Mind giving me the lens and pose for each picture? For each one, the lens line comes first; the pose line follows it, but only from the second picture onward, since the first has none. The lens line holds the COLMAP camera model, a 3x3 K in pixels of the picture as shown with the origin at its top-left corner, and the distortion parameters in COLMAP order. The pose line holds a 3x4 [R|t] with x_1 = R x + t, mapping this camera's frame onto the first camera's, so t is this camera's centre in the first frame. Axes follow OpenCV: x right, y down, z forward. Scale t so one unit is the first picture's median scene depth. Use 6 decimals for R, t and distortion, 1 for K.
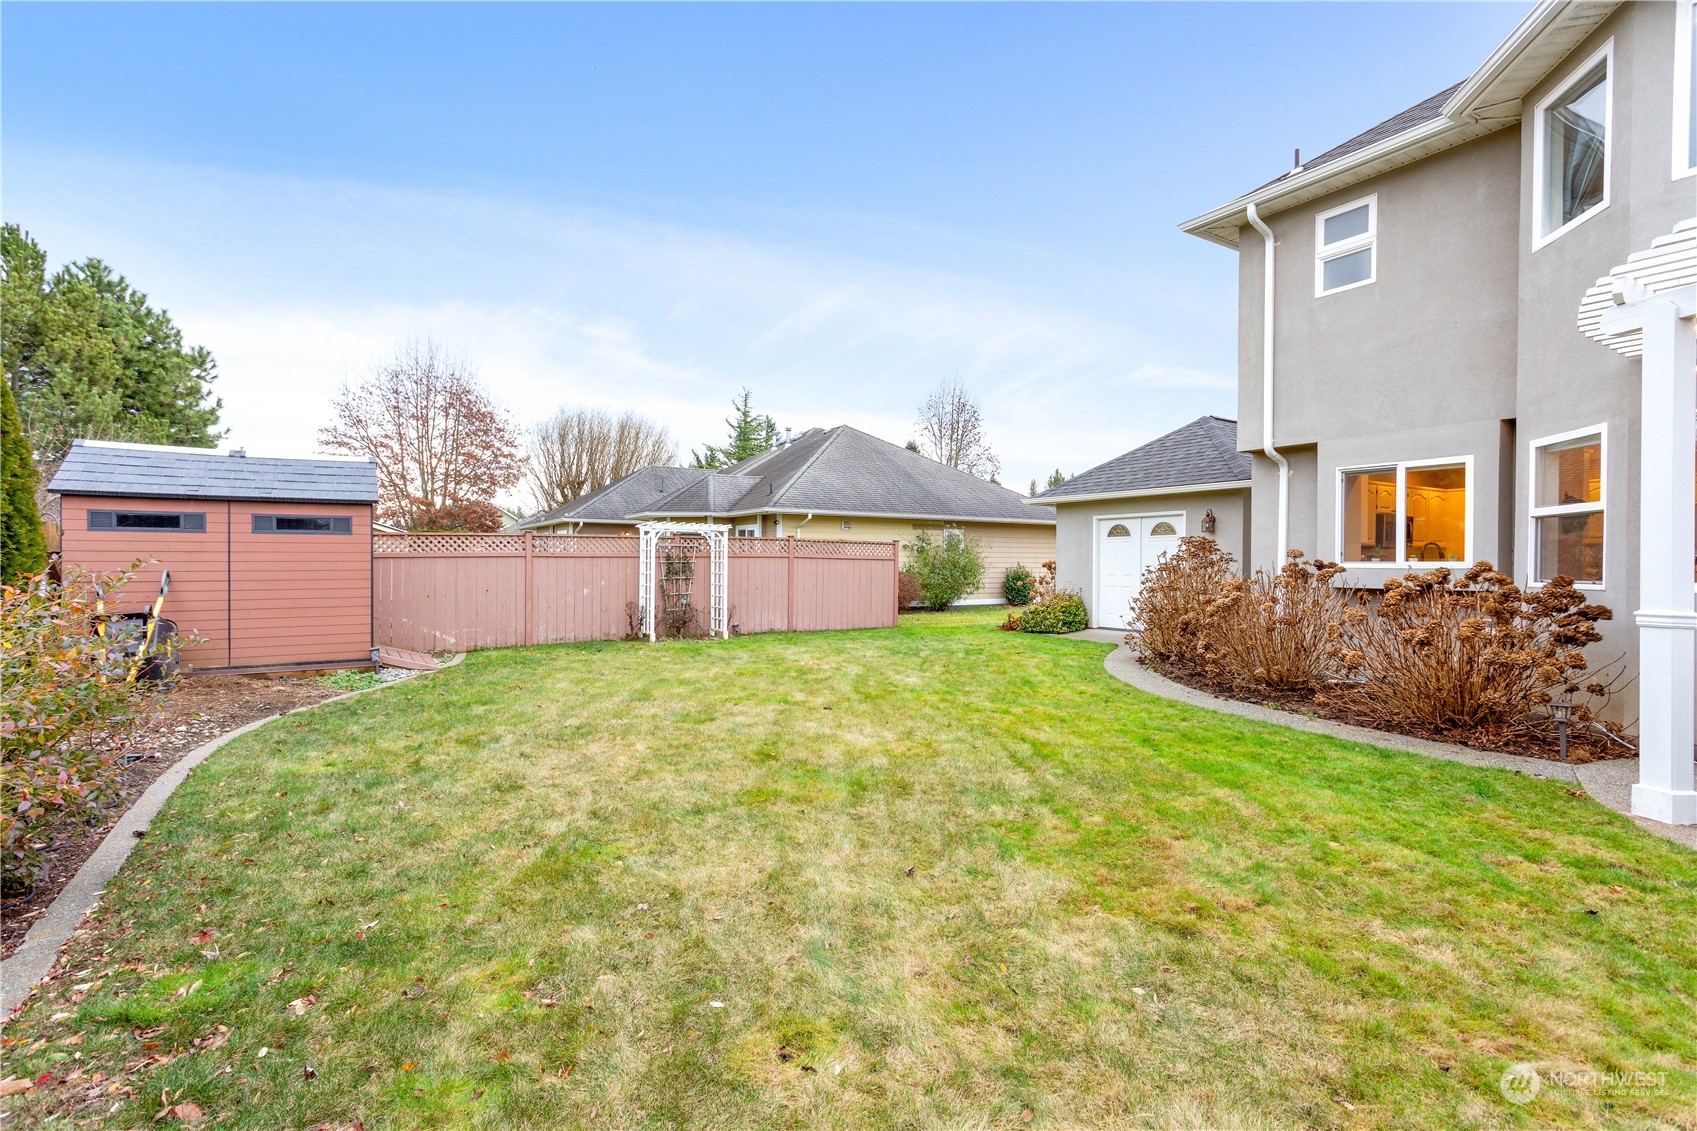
lens RADIAL K [[801.8, 0, 843.0], [0, 801.8, 578.3], [0, 0, 1]] dist [-0.001495, -0.000072]
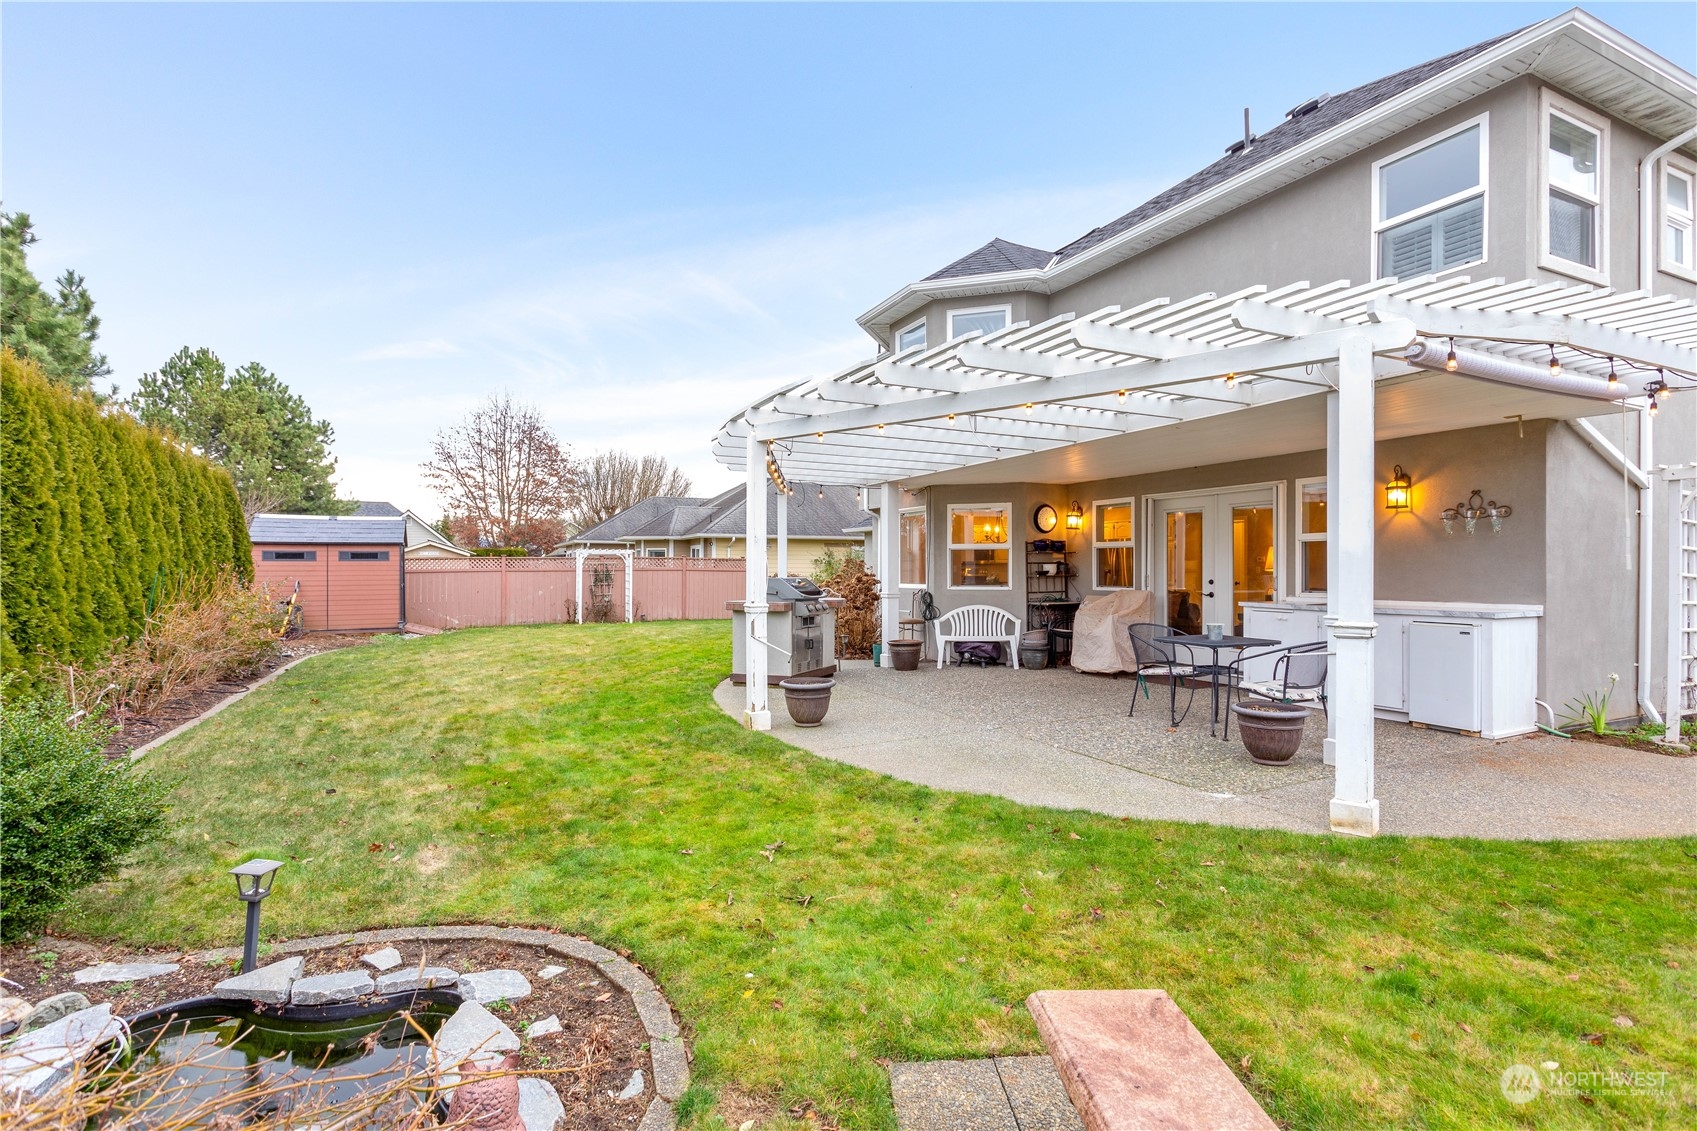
lens RADIAL K [[800.1, 0, 842.7], [0, 800.1, 575.2], [0, 0, 1]] dist [0.002505, 0.001651]
pose [[0.994117, -0.003399, -0.108261, 0.419456], [0.001947, 0.999907, -0.013510, 0.004144], [0.108297, 0.013220, 0.994031, -0.486919]]
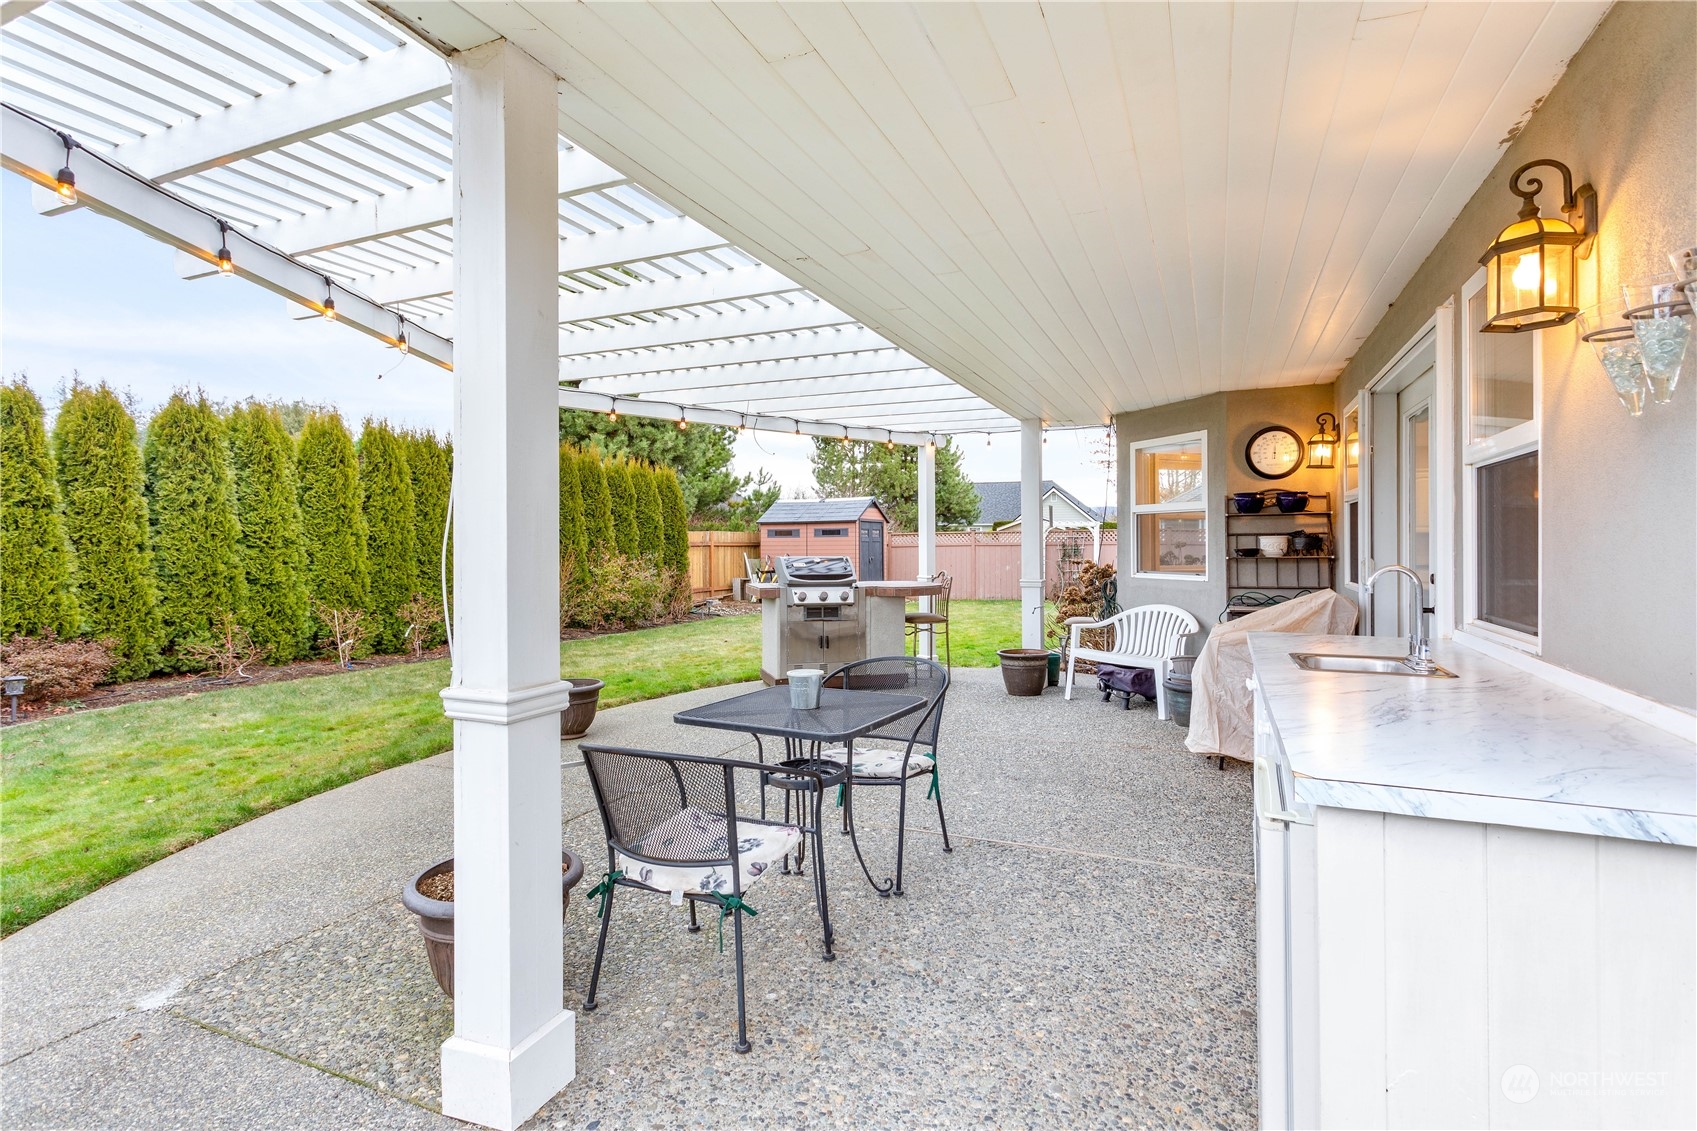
lens RADIAL K [[818.5, 0, 848.5], [0, 818.5, 565.5], [0, 0, 1]] dist [-0.002765, 0.000709]
pose [[0.553626, 0.017249, -0.832587, 0.761968], [-0.011836, 0.999847, 0.012844, -0.004430], [0.832681, 0.002744, 0.553746, -0.120440]]
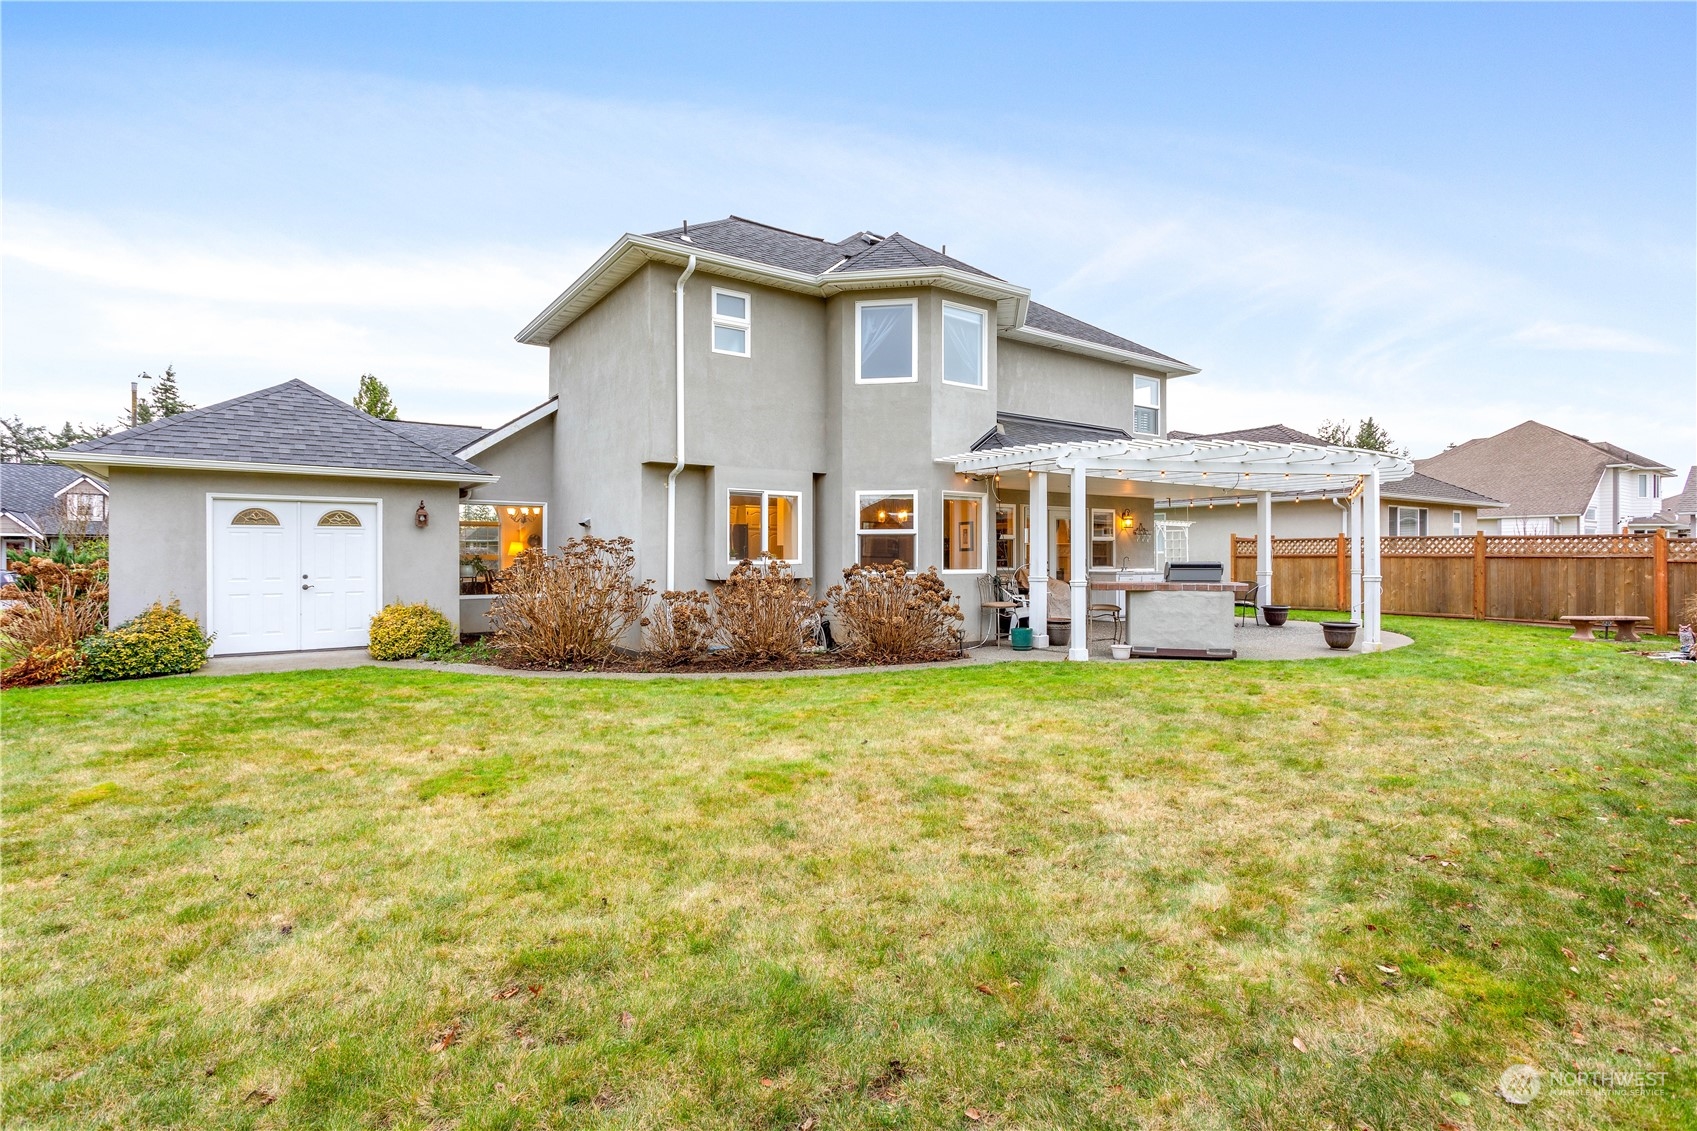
lens RADIAL K [[803.5, 0, 848.5], [0, 803.5, 565.5], [0, 0, 1]] dist [-0.007070, 0.006659]
pose [[-0.050263, -0.014930, 0.998624, -0.404031], [0.019101, 0.999691, 0.015908, -0.016725], [-0.998553, 0.019874, -0.049963, 0.498739]]
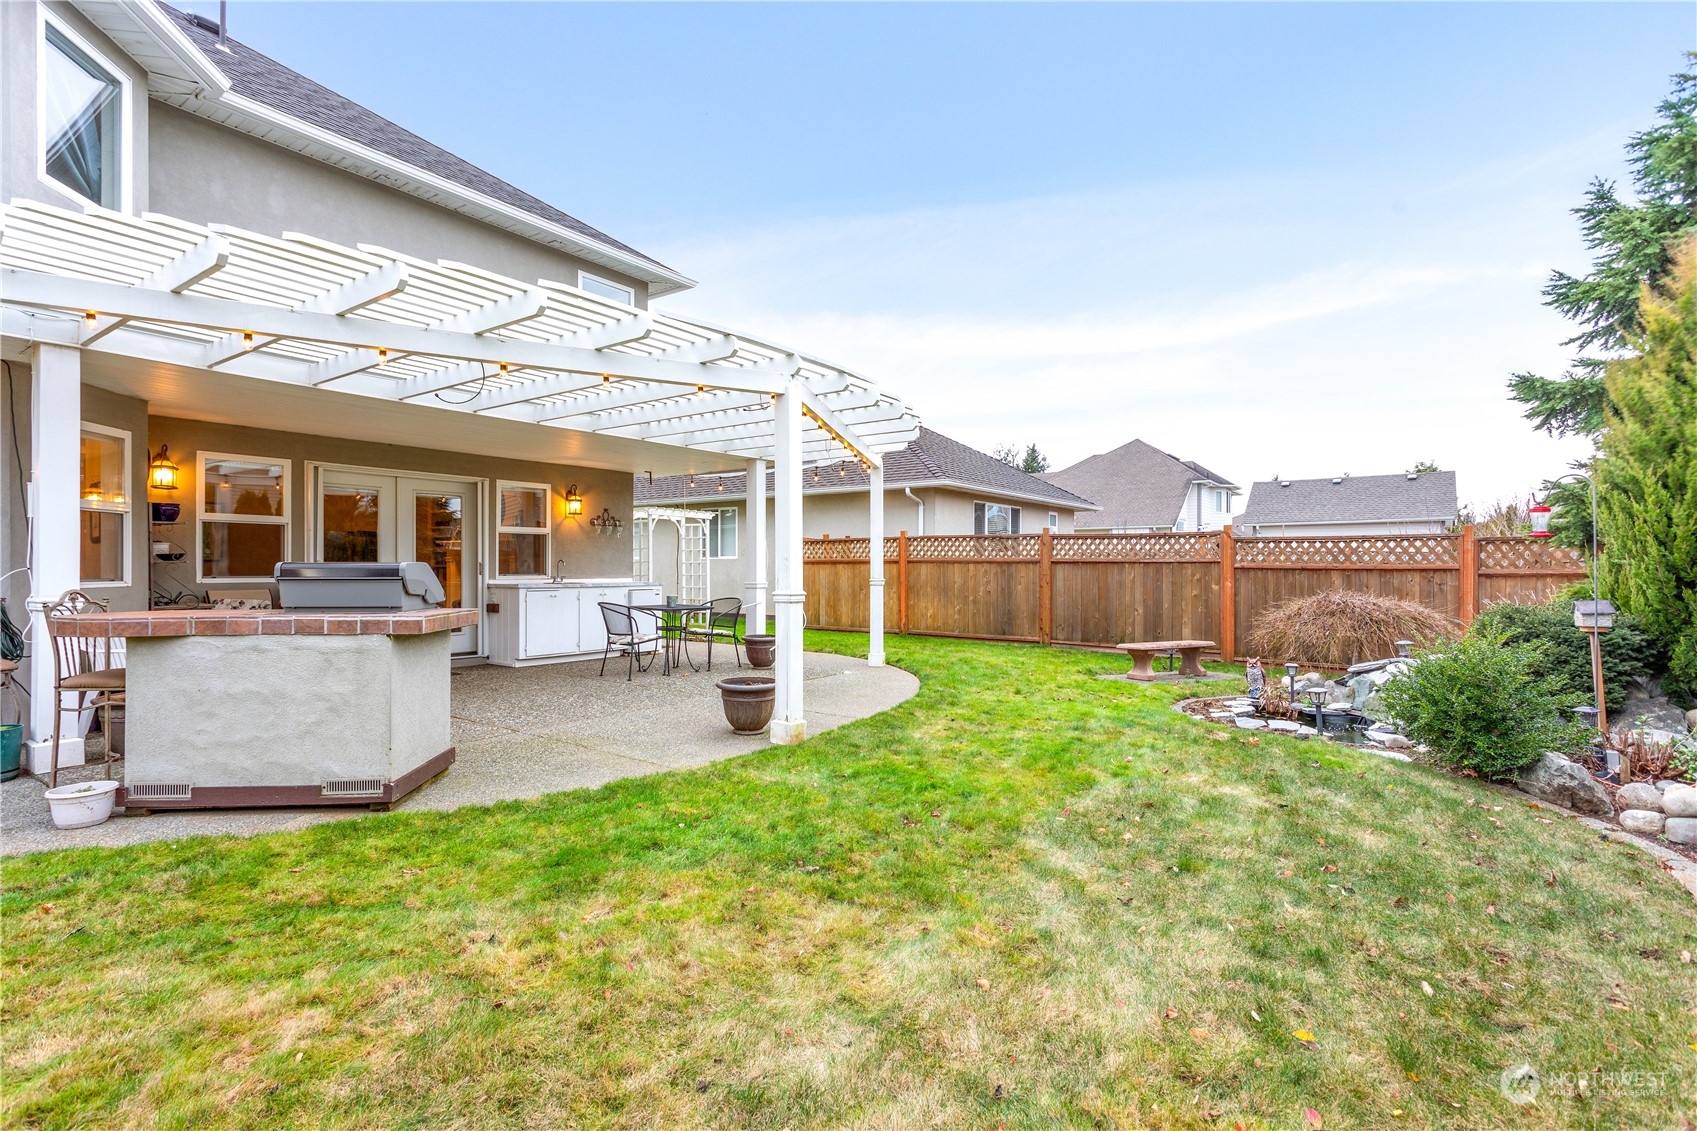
lens RADIAL K [[818.5, 0, 848.5], [0, 818.5, 565.5], [0, 0, 1]] dist [-0.002765, 0.000709]
pose [[-0.390949, -0.003250, 0.920407, -0.060637], [0.014527, 0.999847, 0.009701, -0.001884], [-0.920298, 0.017164, -0.390842, 0.107928]]
